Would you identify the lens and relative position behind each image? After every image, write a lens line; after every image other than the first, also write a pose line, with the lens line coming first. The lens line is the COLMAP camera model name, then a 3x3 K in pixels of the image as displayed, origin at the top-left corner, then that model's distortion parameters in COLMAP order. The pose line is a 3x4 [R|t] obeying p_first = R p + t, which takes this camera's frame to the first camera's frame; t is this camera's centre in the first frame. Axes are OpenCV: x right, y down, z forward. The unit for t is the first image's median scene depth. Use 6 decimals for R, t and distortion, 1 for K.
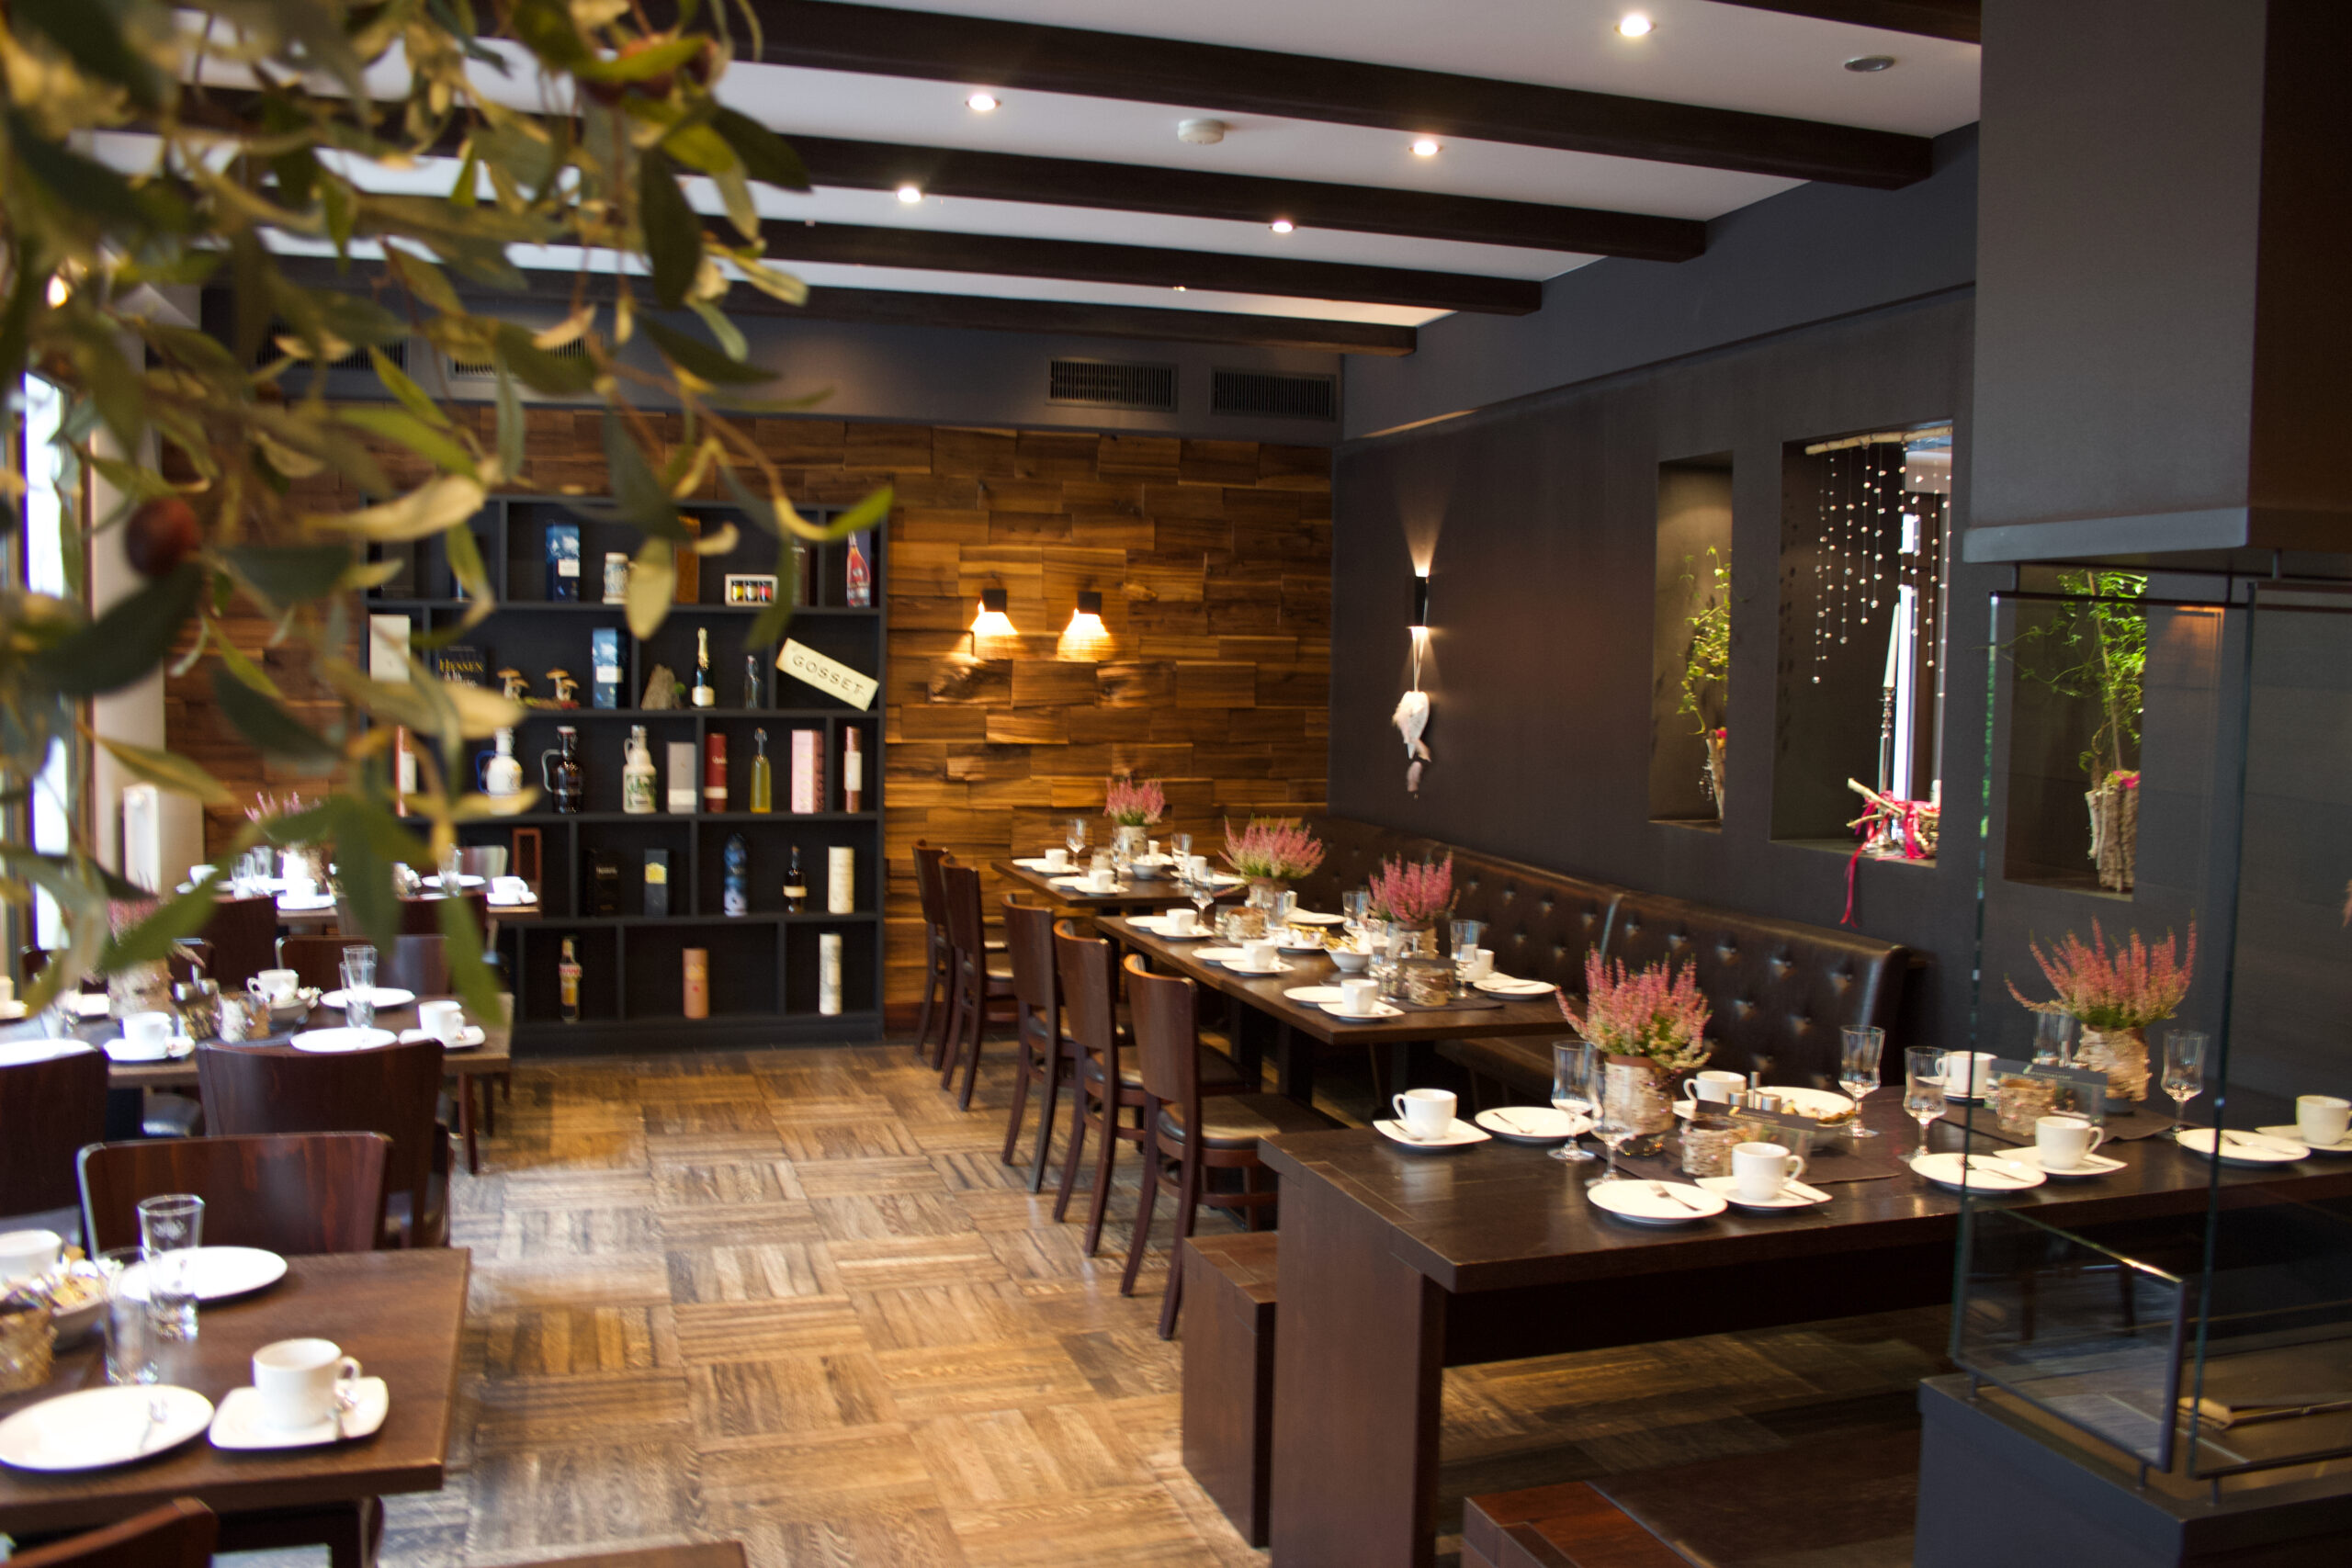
lens RADIAL K [[1967.0, 0, 1183.5], [0, 1967.0, 824.1], [0, 0, 1]] dist [-0.181459, 0.259674]
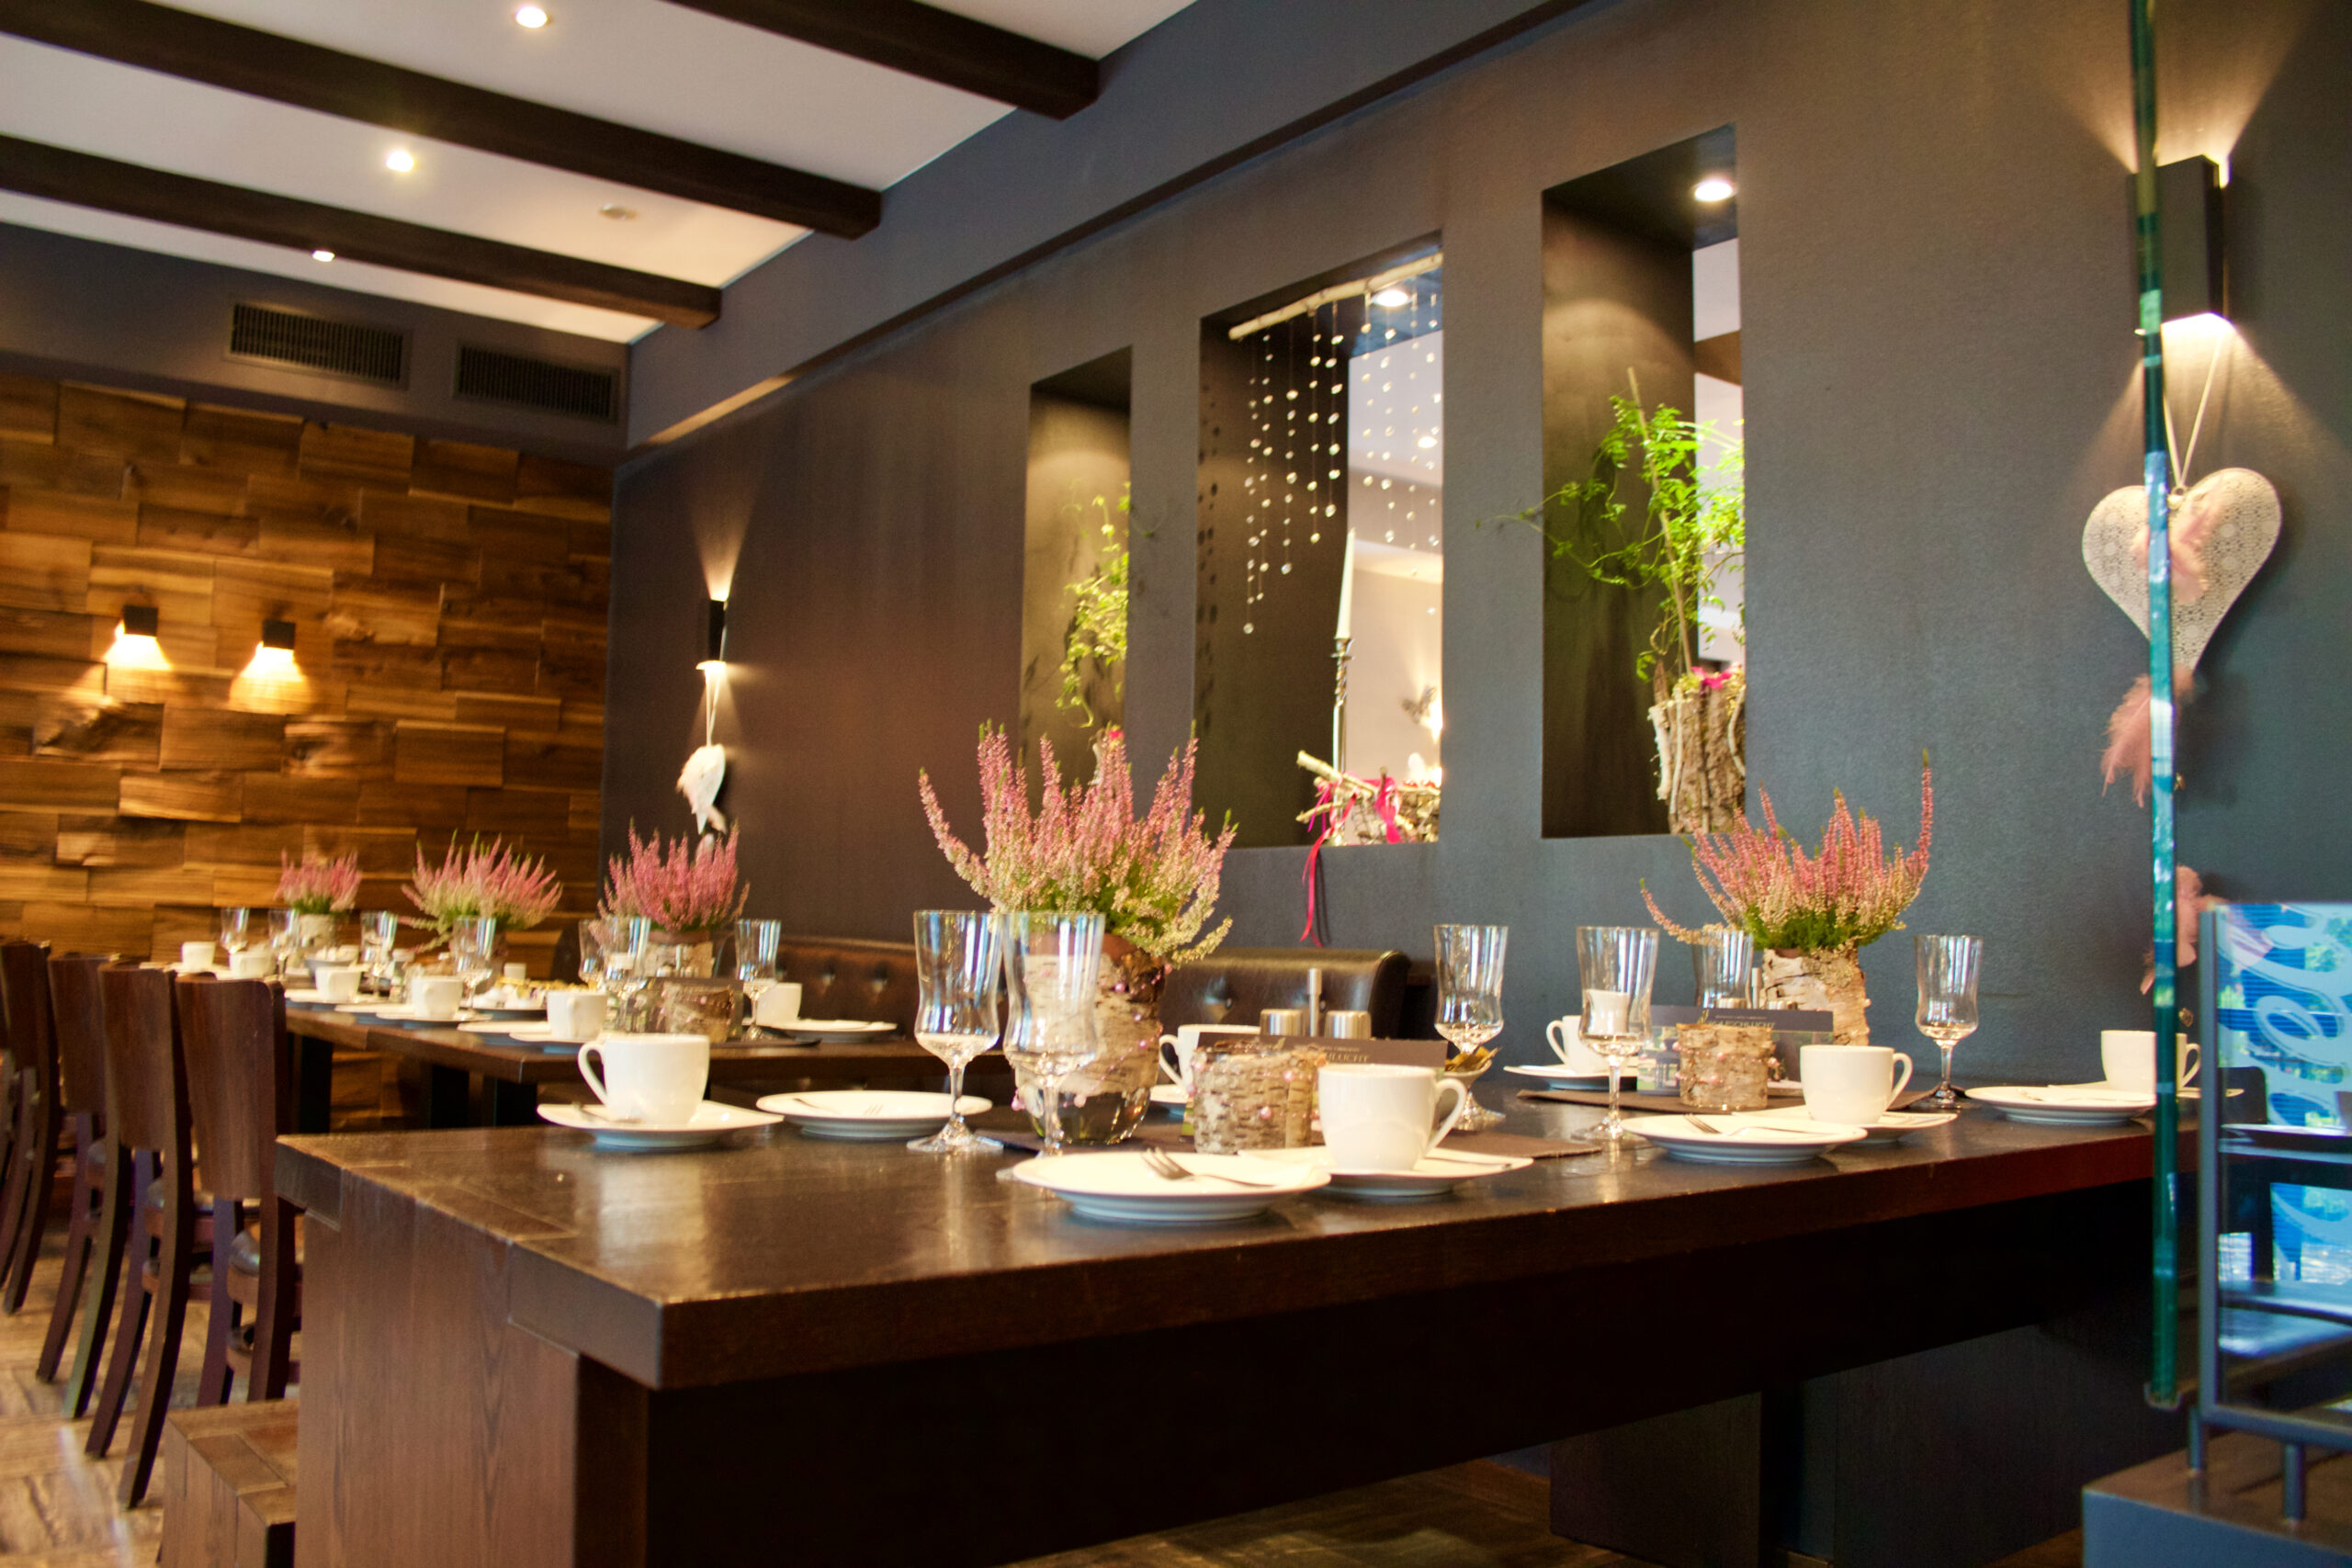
lens RADIAL K [[1958.6, 0, 1213.1], [0, 1958.6, 788.7], [0, 0, 1]] dist [-0.147766, 0.120306]
pose [[0.936585, 0.028494, 0.349280, 0.036923], [0.024167, 0.989064, -0.145491, 0.063930], [-0.349606, 0.144706, 0.925654, 0.216480]]
